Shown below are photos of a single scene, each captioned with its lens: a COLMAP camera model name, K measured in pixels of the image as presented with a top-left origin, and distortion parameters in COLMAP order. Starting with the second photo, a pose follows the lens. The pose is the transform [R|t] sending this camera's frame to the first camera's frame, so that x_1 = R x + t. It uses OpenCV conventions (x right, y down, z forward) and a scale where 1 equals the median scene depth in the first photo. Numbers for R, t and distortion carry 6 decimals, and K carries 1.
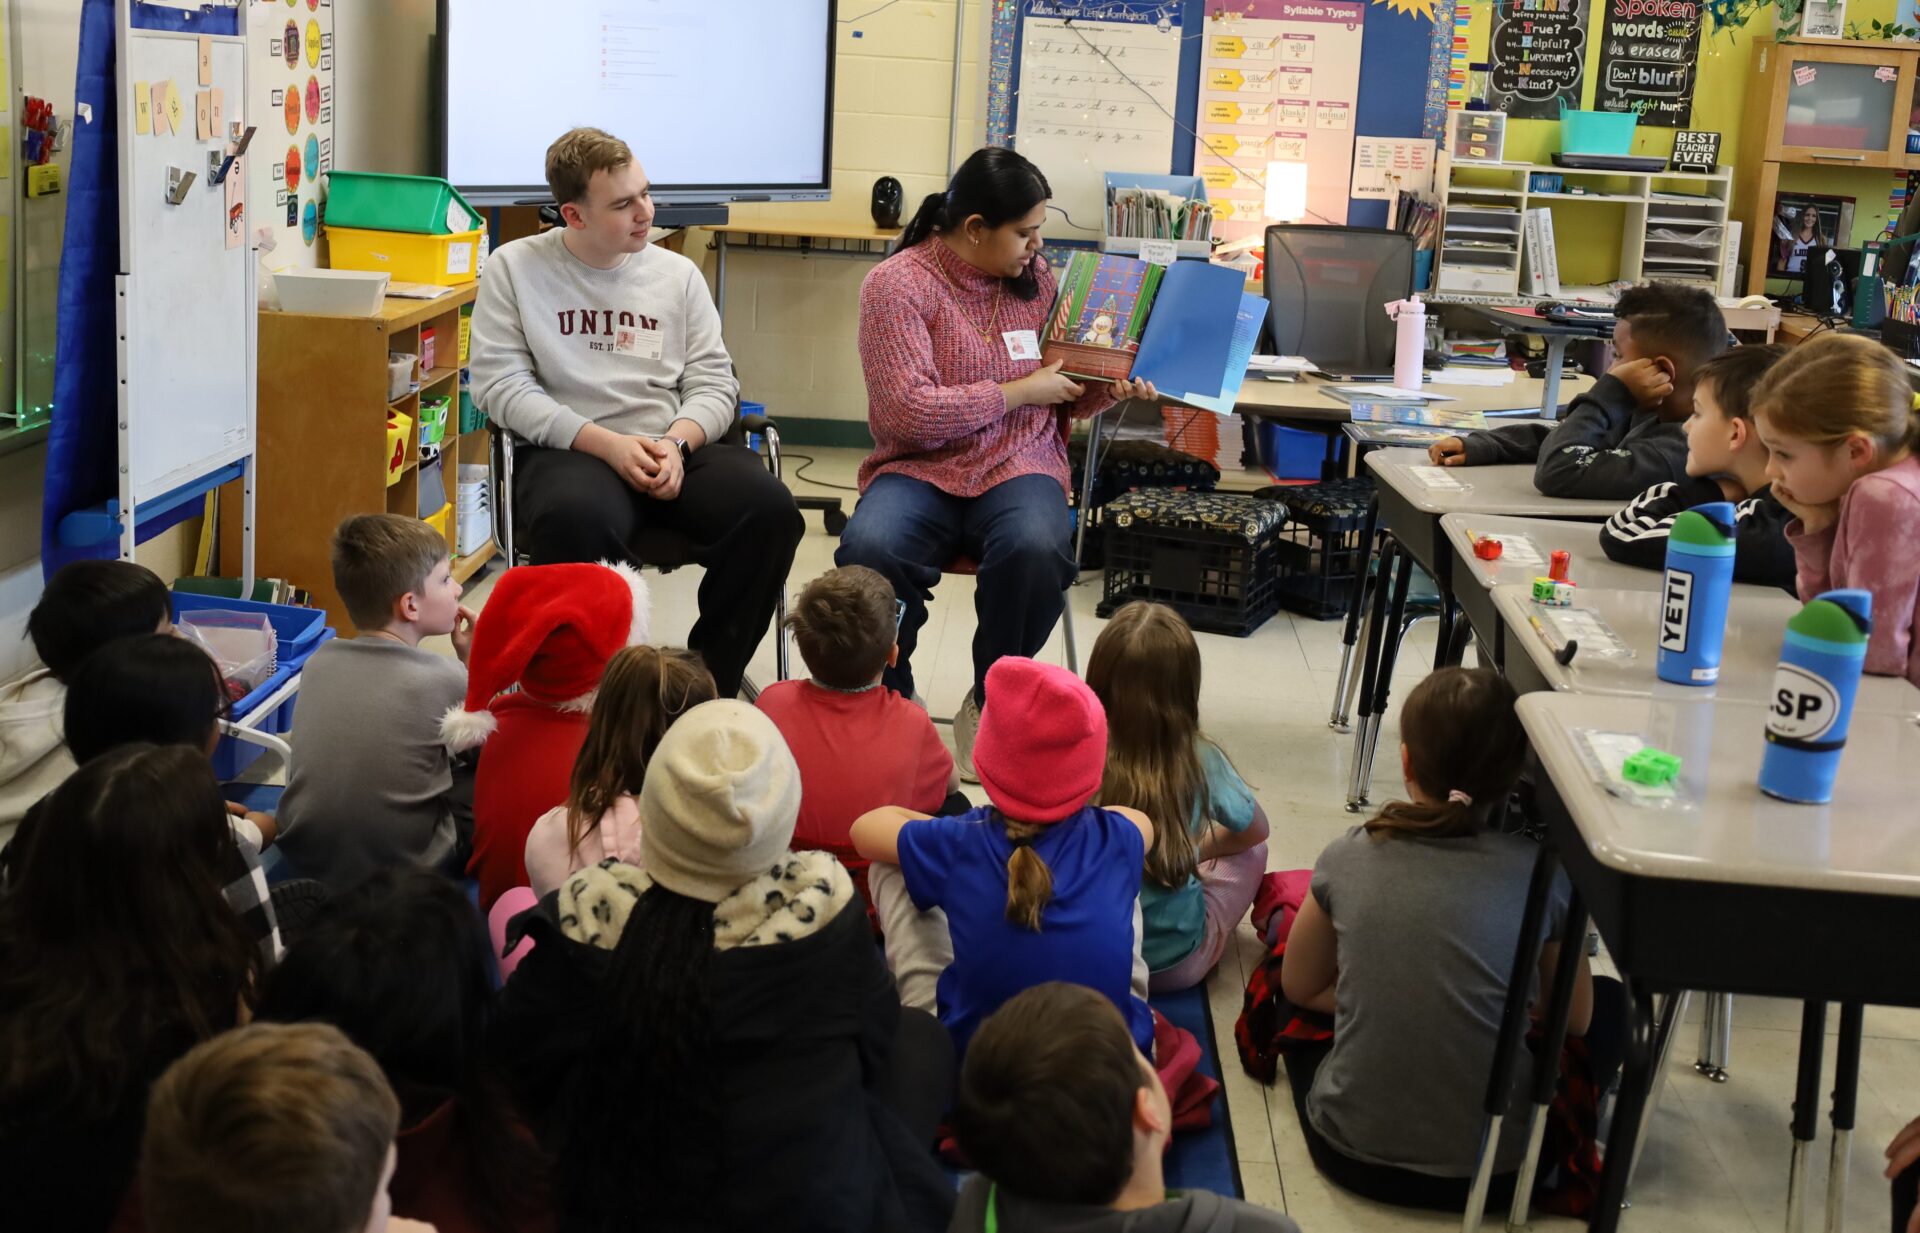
lens RADIAL K [[2483.4, 0, 960.0], [0, 2483.4, 616.5], [0, 0, 1]] dist [-0.034657, -0.019086]
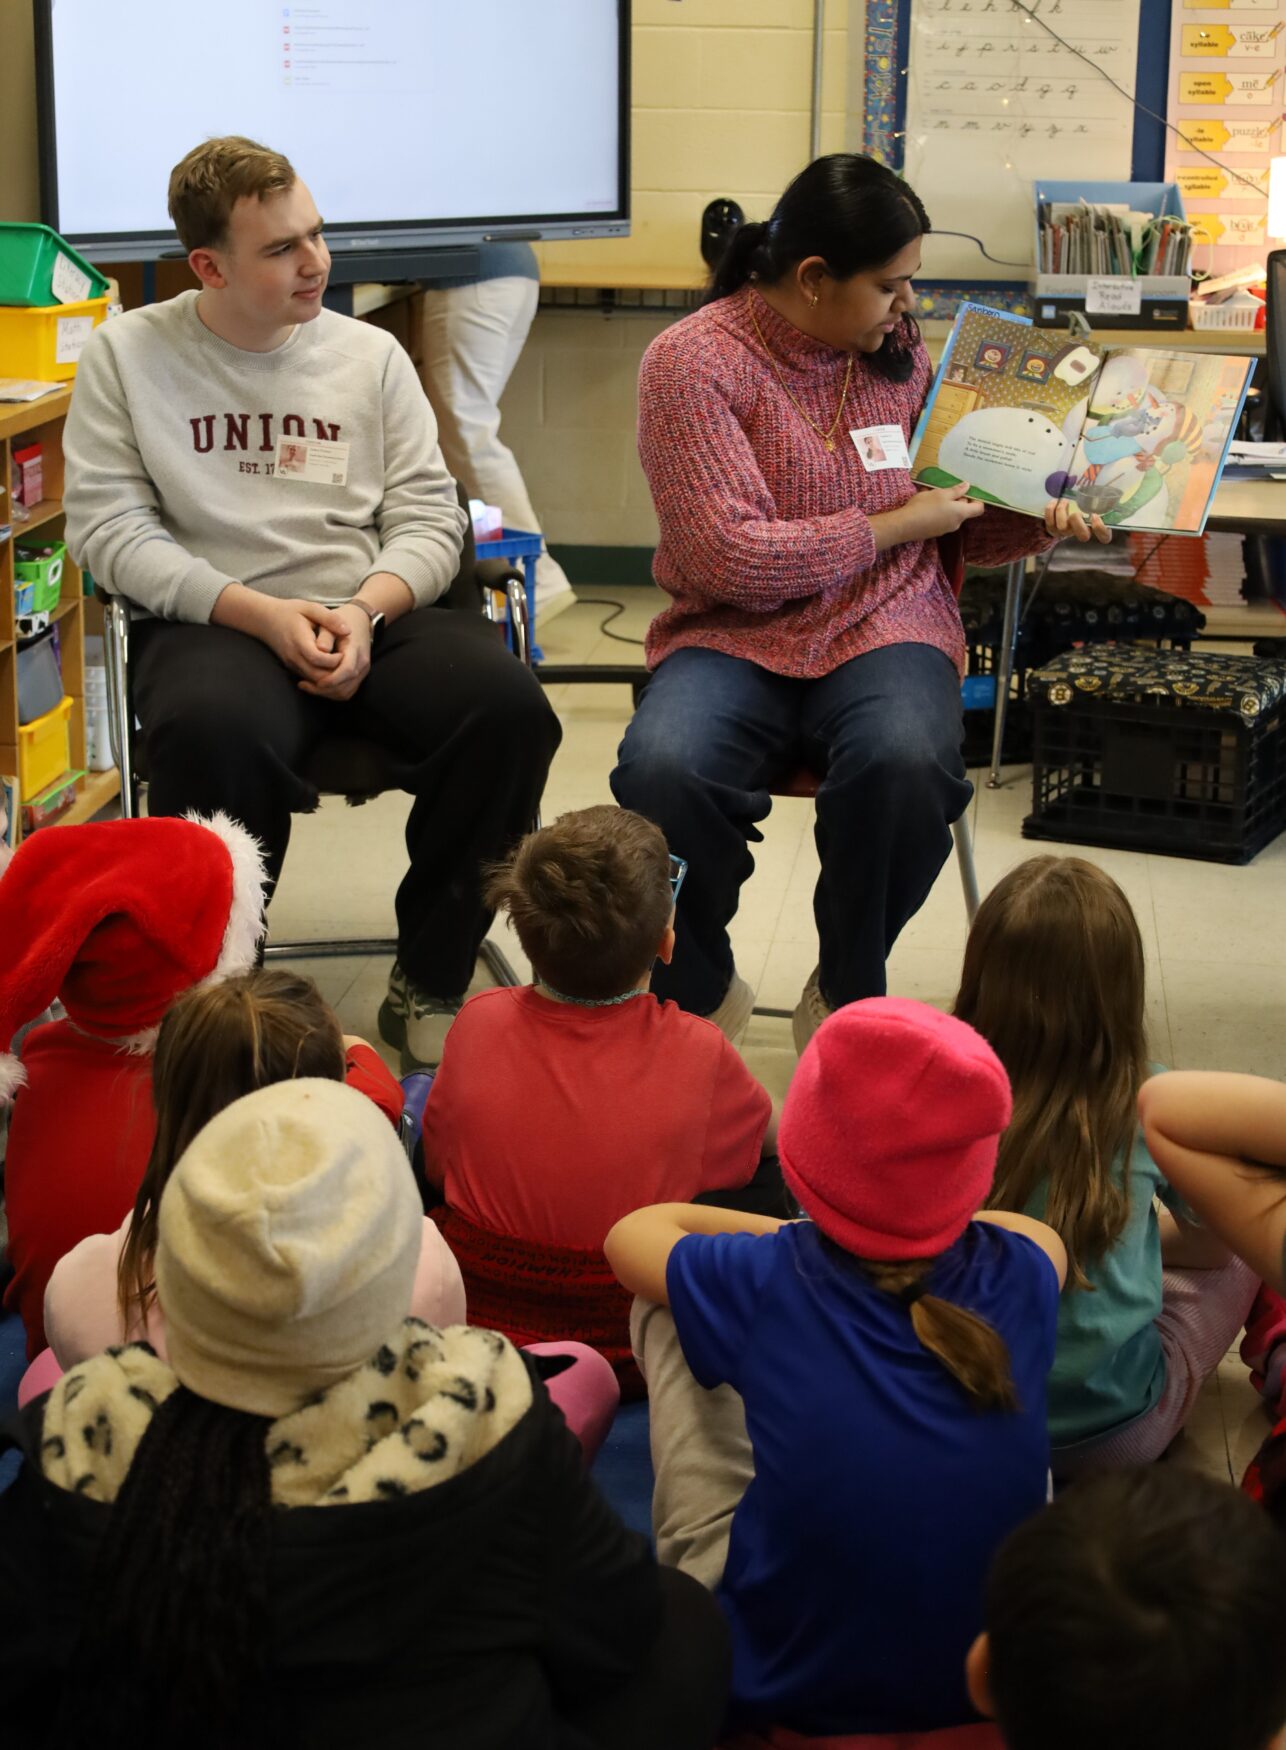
lens RADIAL K [[3340.7, 0, 643.0], [0, 3340.7, 875.0], [0, 0, 1]] dist [-0.046016, 0.052082]
pose [[0.997106, -0.021404, -0.072948, 0.022667], [0.023171, 0.999456, 0.023473, -0.017235], [0.072406, -0.025095, 0.997060, 0.103475]]
